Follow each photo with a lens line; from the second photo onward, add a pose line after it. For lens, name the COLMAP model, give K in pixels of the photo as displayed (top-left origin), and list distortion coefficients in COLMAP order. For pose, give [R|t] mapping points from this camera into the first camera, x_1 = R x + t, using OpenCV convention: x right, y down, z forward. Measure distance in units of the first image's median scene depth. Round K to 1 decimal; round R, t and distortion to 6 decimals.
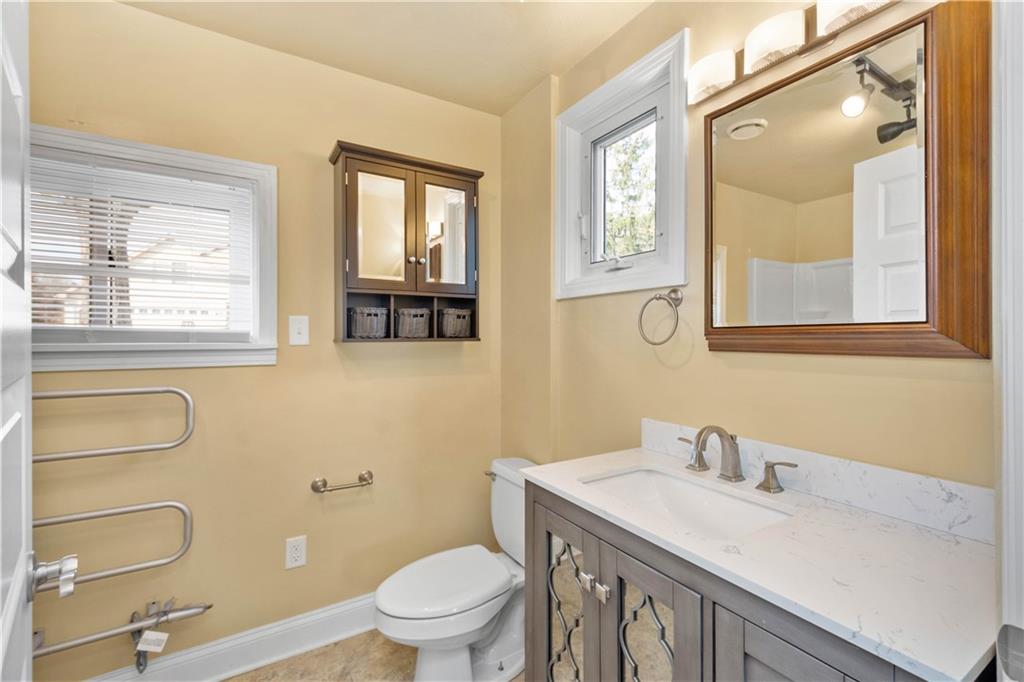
lens RADIAL K [[450.6, 0, 516.4], [0, 450.6, 340.3], [0, 0, 1]] dist [0.009269, -0.000016]
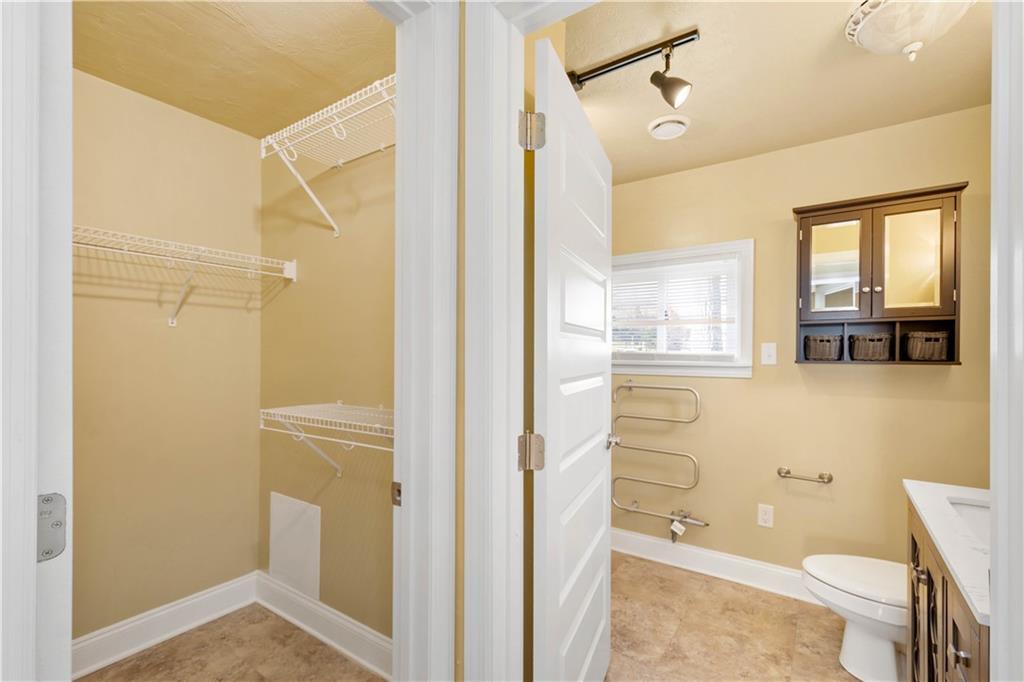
lens RADIAL K [[450.6, 0, 515.5], [0, 450.6, 349.4], [0, 0, 1]] dist [0.009269, -0.000016]
pose [[0.391908, -0.007243, -0.919976, 0.466591], [-0.011525, 0.999852, -0.012782, -0.008802], [0.919932, 0.015612, 0.391767, -0.233605]]
